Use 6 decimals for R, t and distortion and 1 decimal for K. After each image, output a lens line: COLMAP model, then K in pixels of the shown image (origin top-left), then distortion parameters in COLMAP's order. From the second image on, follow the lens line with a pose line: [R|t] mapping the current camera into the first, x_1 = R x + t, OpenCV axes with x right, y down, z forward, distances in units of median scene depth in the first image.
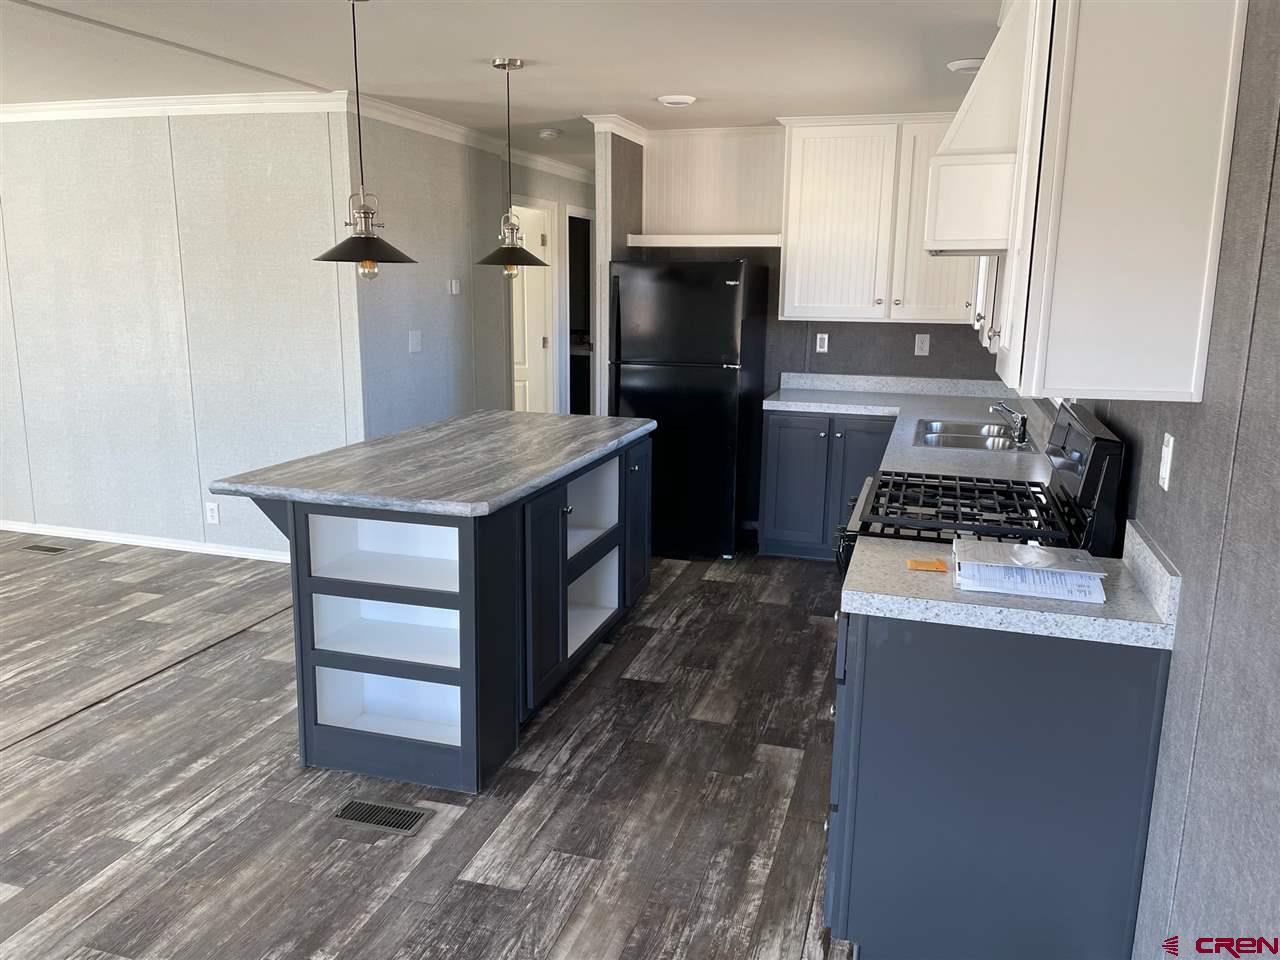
lens RADIAL K [[975.7, 0, 651.7], [0, 975.7, 471.1], [0, 0, 1]] dist [0.082651, -0.098006]
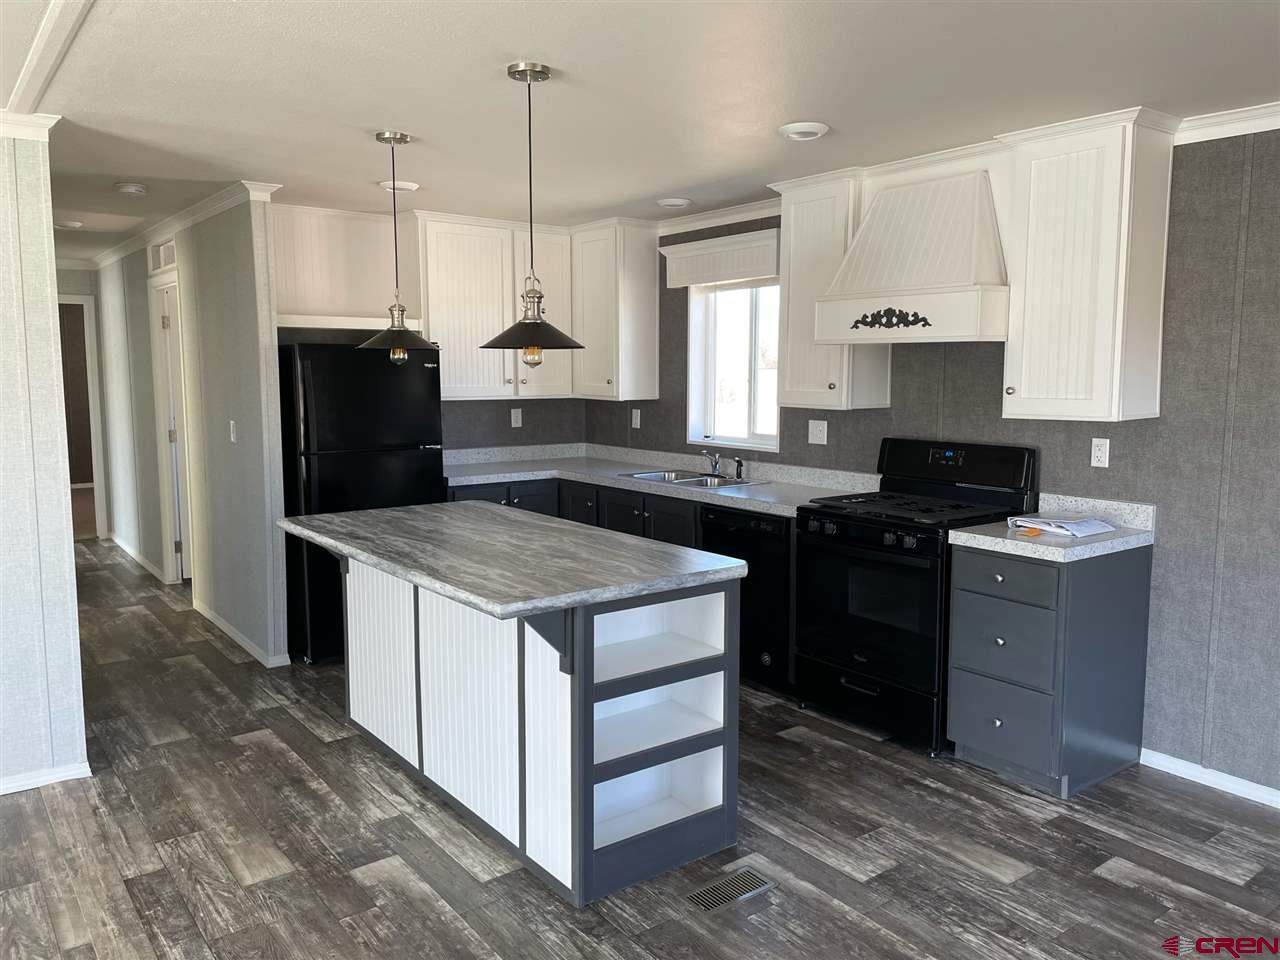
lens RADIAL K [[975.7, 0, 647.9], [0, 975.7, 463.9], [0, 0, 1]] dist [0.082651, -0.098006]
pose [[0.585407, -0.095321, 0.805117, -1.012683], [0.165325, 0.986233, -0.003445, -0.083554], [-0.793704, 0.135123, 0.593106, 0.379342]]
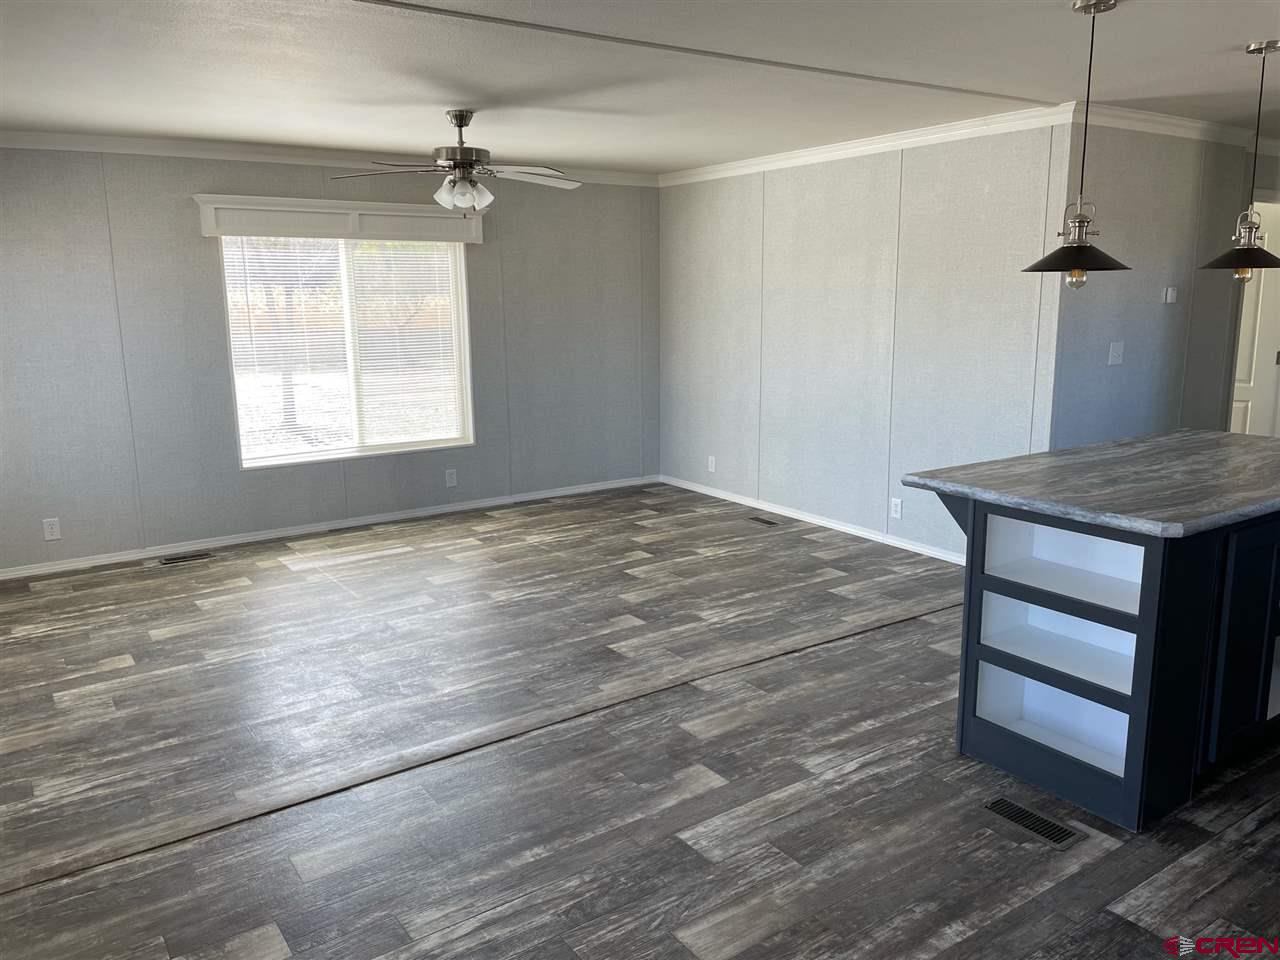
lens RADIAL K [[975.7, 0, 645.3], [0, 975.7, 469.0], [0, 0, 1]] dist [0.082651, -0.098006]
pose [[0.780820, 0.094071, -0.617634, 0.007891], [-0.105252, 0.994276, 0.018377, 0.015036], [0.615827, 0.050658, 0.786251, -0.045897]]
